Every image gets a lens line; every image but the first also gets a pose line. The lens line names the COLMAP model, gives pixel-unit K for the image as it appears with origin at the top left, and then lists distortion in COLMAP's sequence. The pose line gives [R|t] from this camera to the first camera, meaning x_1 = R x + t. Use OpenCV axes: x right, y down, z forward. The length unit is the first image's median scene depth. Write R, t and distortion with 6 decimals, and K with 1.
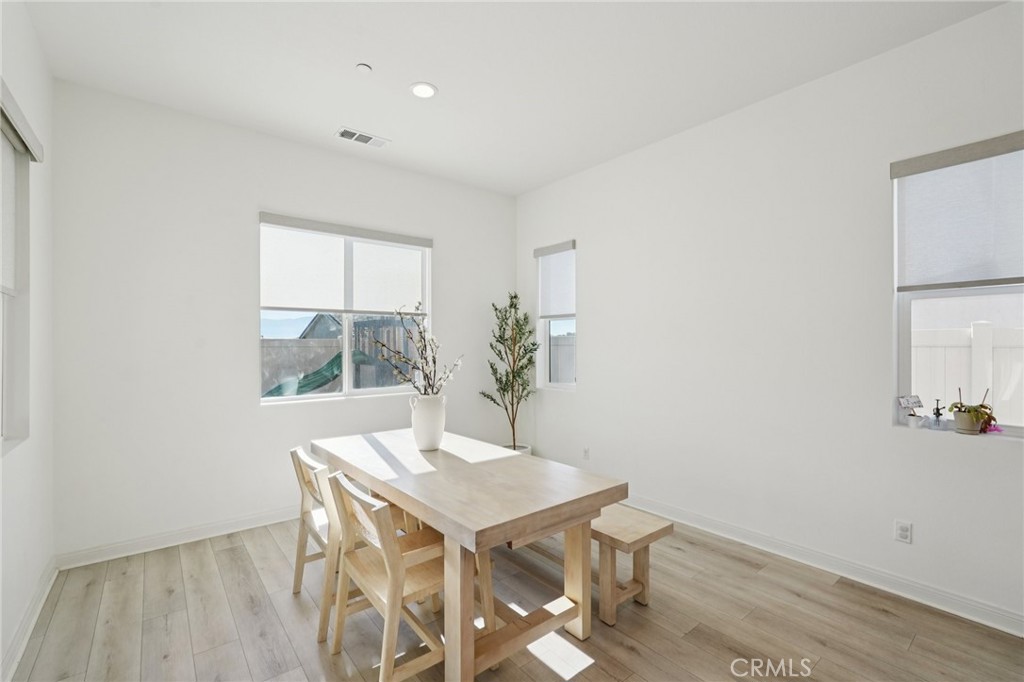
lens RADIAL K [[448.5, 0, 512.0], [0, 448.5, 341.0], [0, 0, 1]] dist [-0.001819, 0.000362]
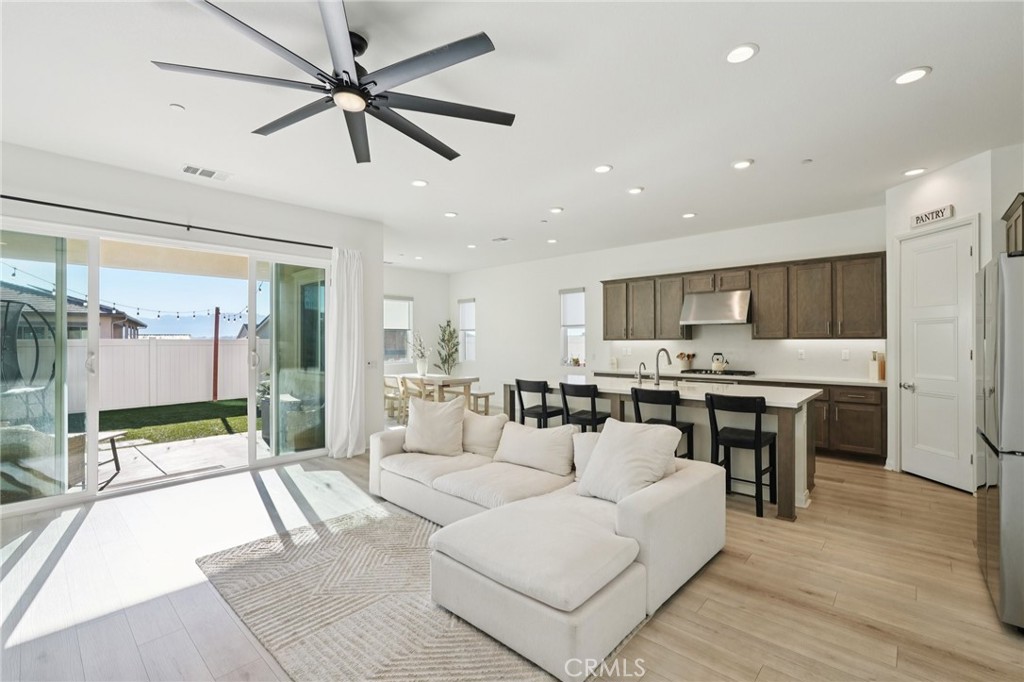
lens RADIAL K [[453.0, 0, 515.7], [0, 453.0, 340.0], [0, 0, 1]] dist [-0.000455, 0.000668]
pose [[0.987900, -0.003205, 0.155062, -0.017894], [0.002628, 0.999989, 0.003929, -0.014048], [-0.155073, -0.003474, 0.987897, -1.400555]]
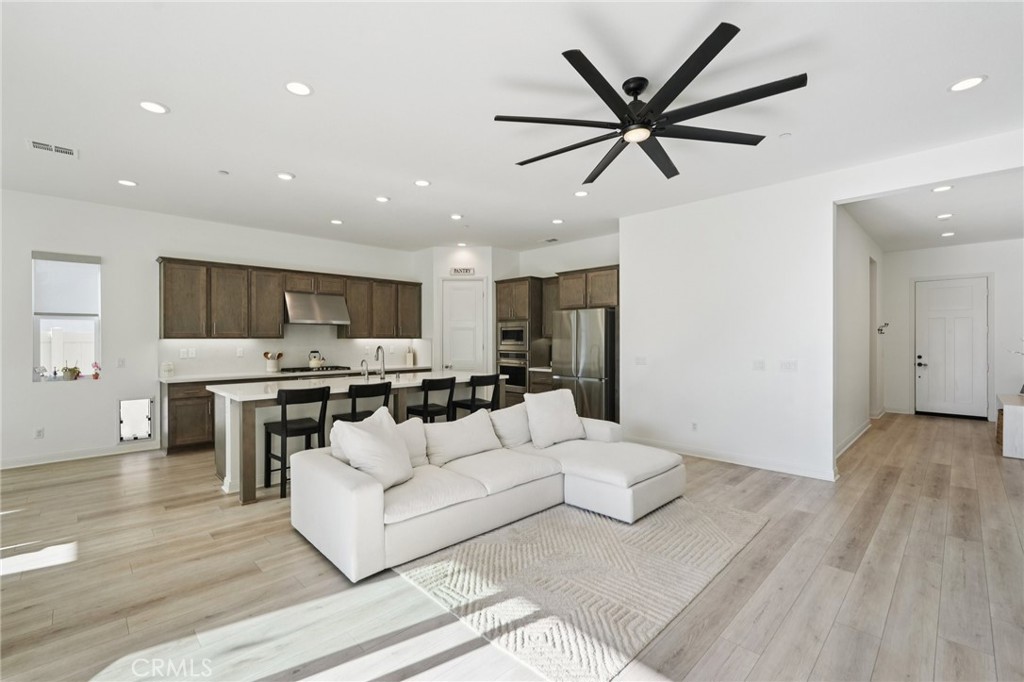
lens RADIAL K [[448.5, 0, 512.0], [0, 448.5, 341.0], [0, 0, 1]] dist [-0.001819, 0.000362]
pose [[-0.096250, -0.004344, 0.995348, -0.786652], [-0.005796, 0.999976, 0.003804, -0.008509], [-0.995340, -0.005403, -0.096273, -0.547373]]
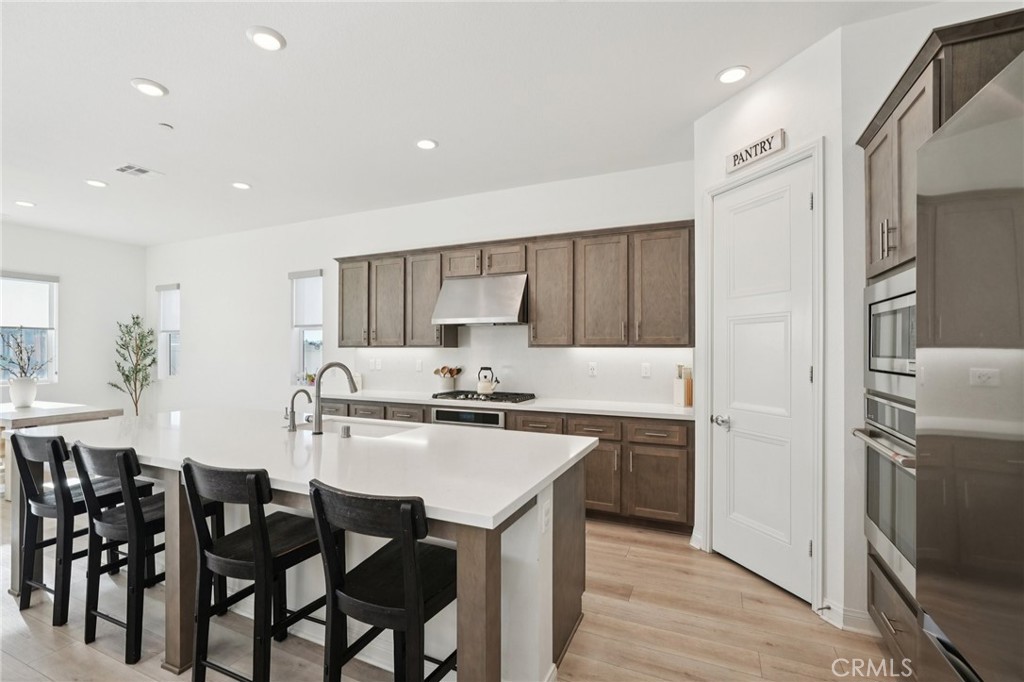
lens RADIAL K [[455.4, 0, 513.5], [0, 455.4, 347.2], [0, 0, 1]] dist [-0.012646, 0.000414]
pose [[0.895092, 0.003519, 0.445868, 0.487368], [-0.004639, 0.999988, 0.001422, -0.009557], [-0.445858, -0.003342, 0.895097, -0.949831]]
